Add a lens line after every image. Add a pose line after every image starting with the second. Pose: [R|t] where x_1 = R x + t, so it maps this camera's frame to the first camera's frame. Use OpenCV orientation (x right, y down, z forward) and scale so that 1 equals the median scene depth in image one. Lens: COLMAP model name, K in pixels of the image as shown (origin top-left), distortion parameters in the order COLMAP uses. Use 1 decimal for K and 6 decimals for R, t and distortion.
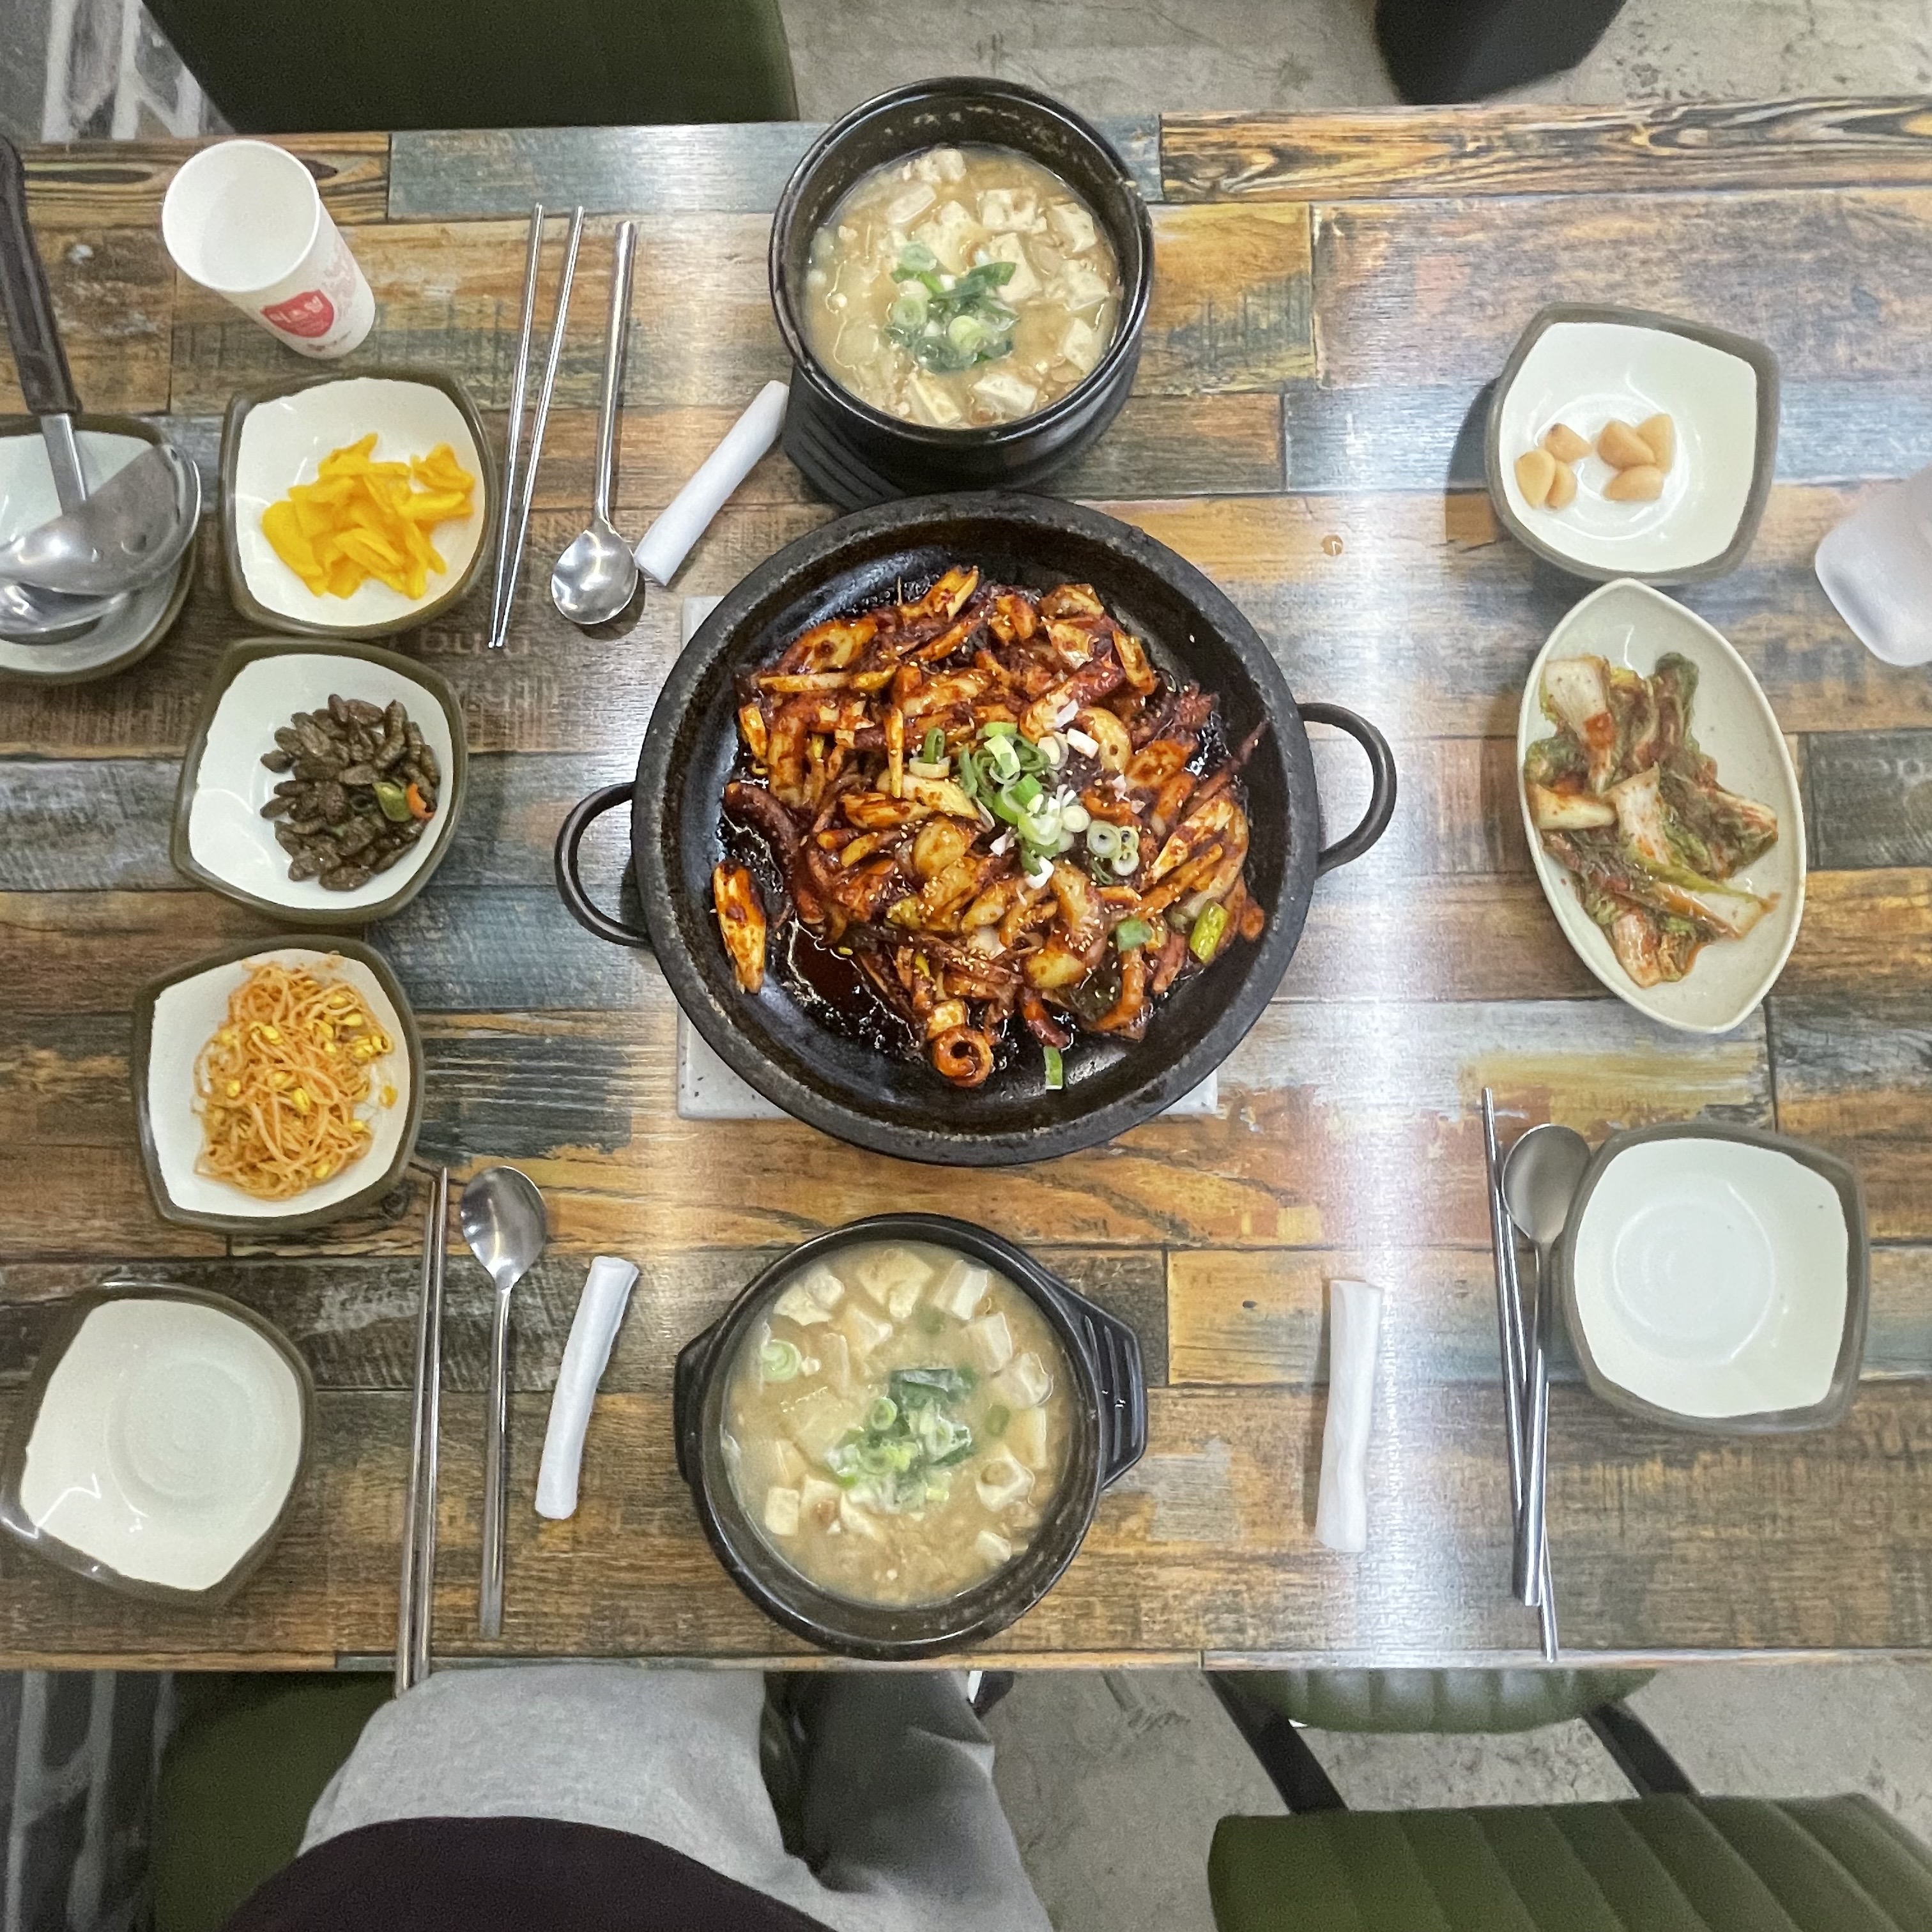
lens RADIAL K [[1239.2, 0, 959.9], [0, 1239.2, 959.2], [0, 0, 1]] dist [0.005583, 0.003172]
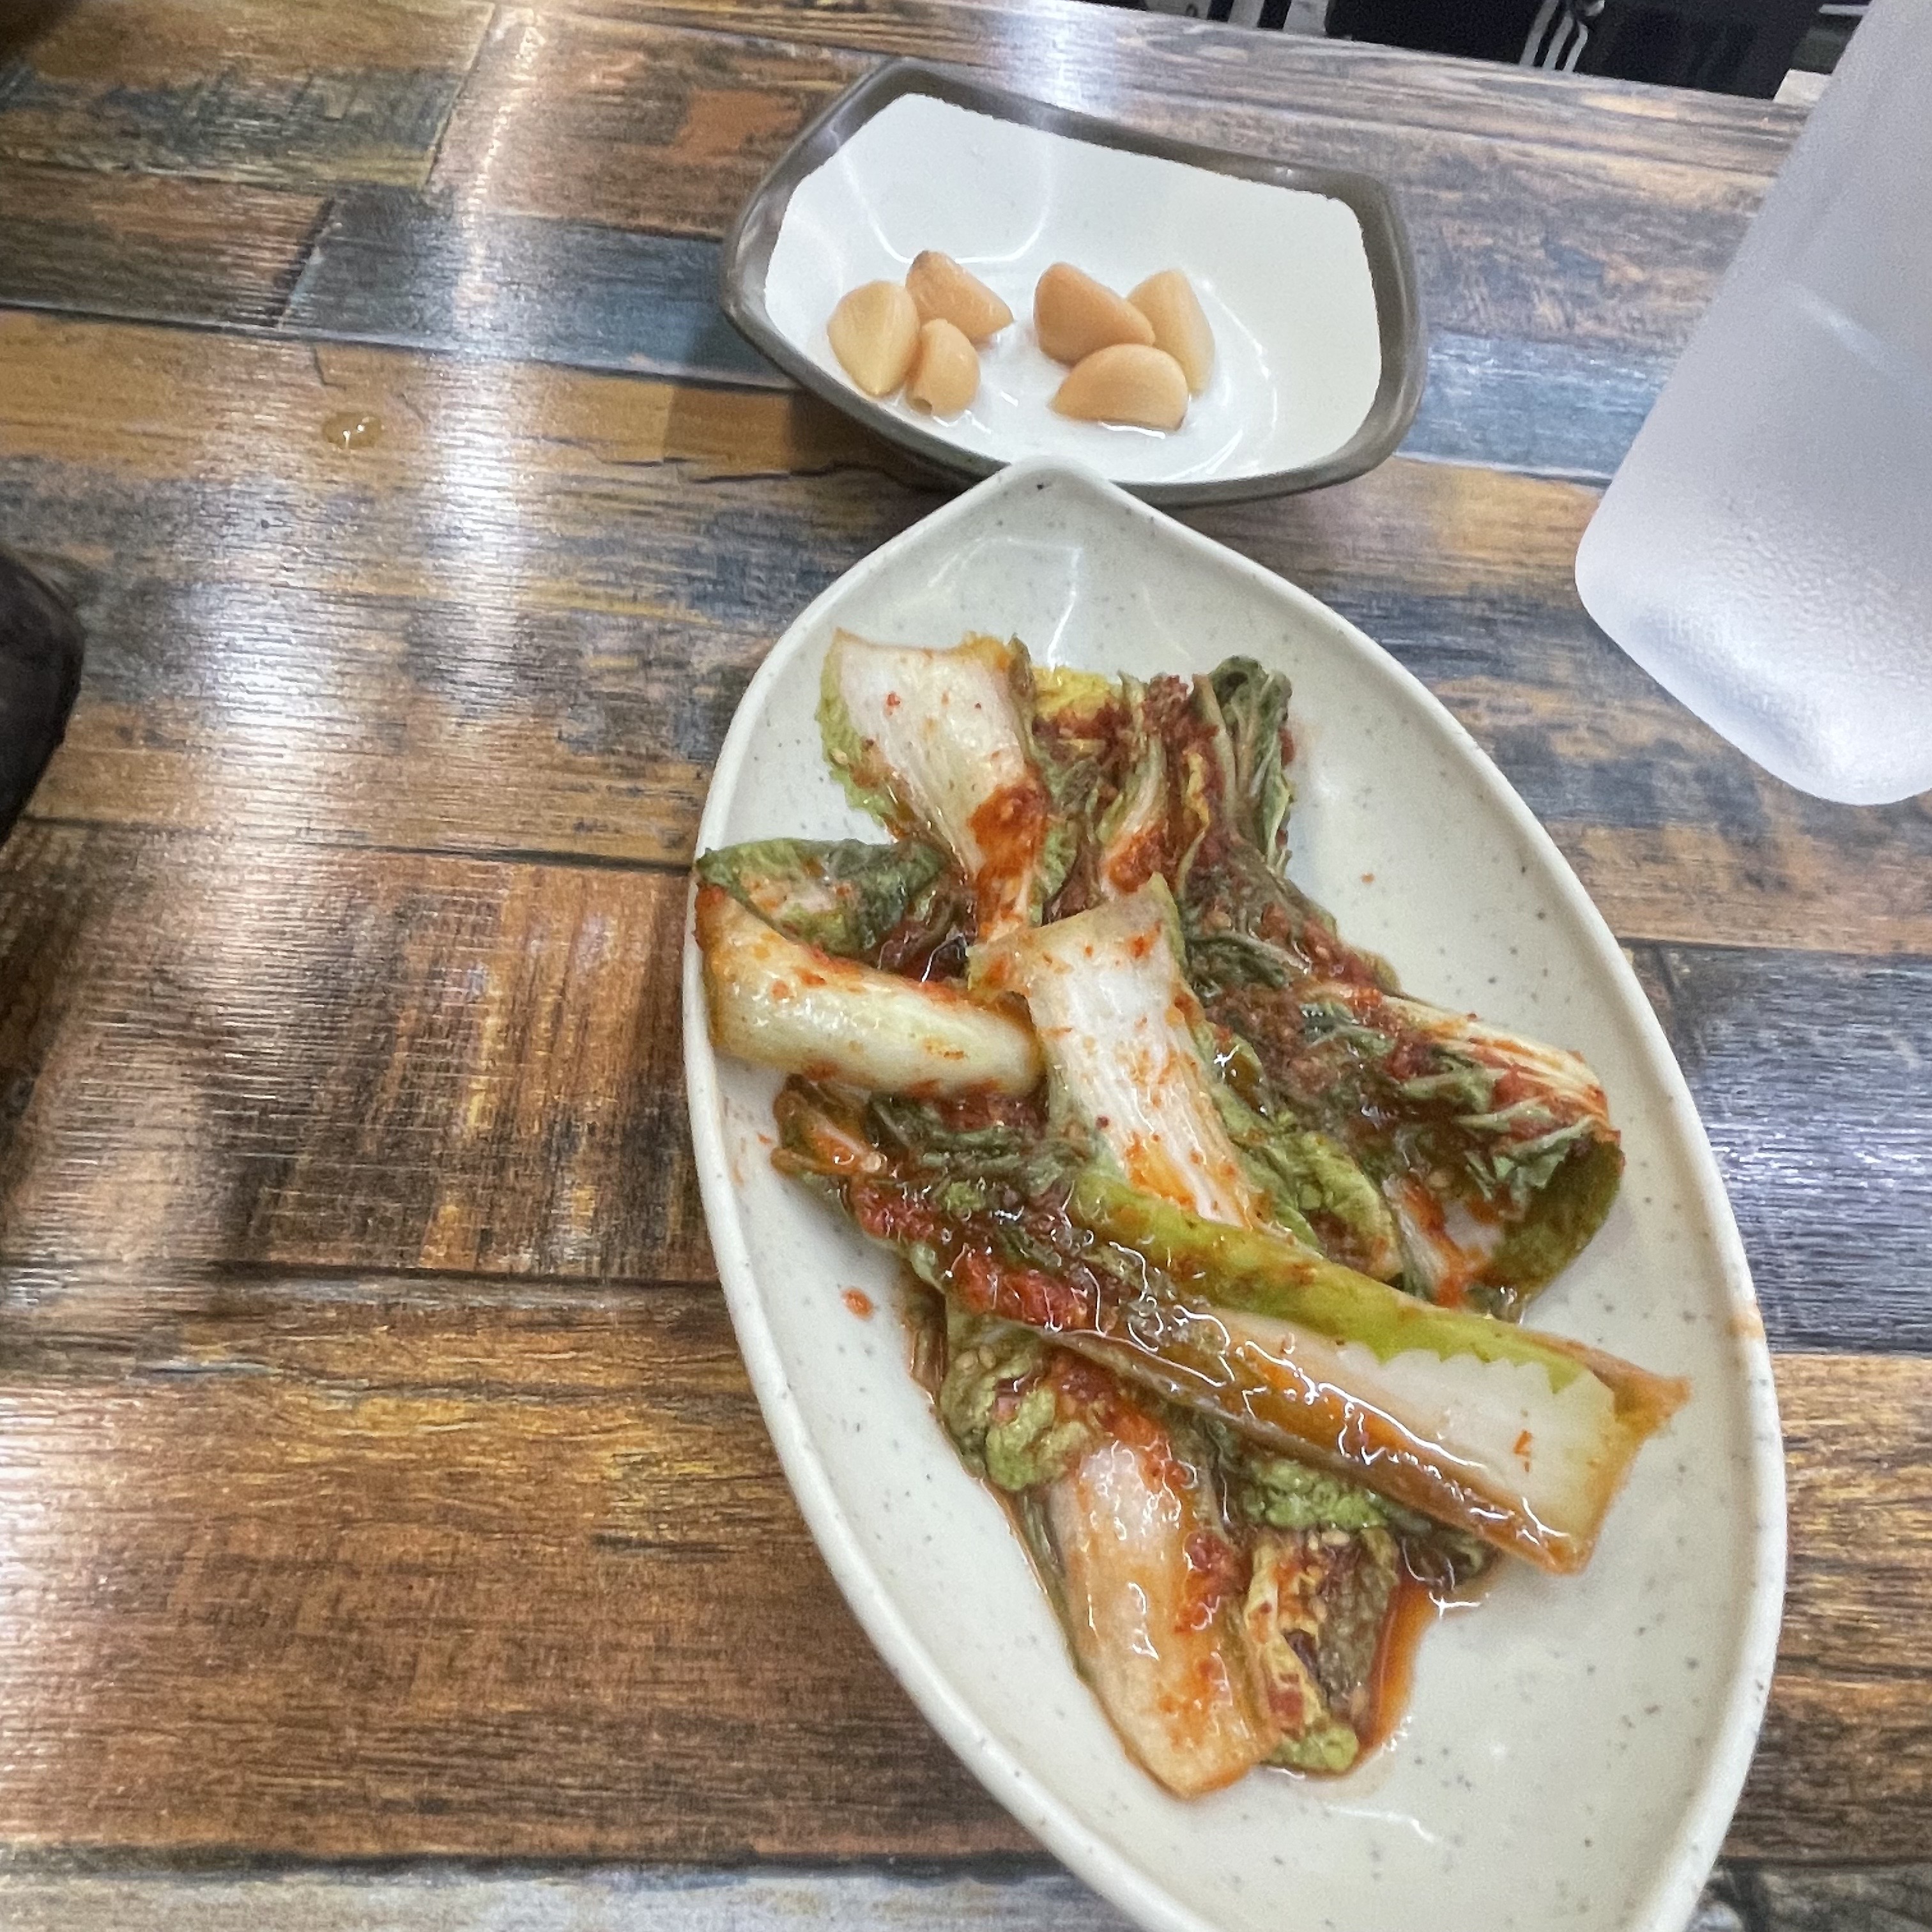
lens RADIAL K [[1493.1, 0, 969.6], [0, 1493.1, 961.5], [0, 0, 1]] dist [0.024257, -0.006420]
pose [[0.989231, 0.088556, 0.116534, 0.453565], [-0.015199, 0.854043, -0.519980, 0.033087], [-0.145573, 0.512609, 0.846192, 0.689281]]
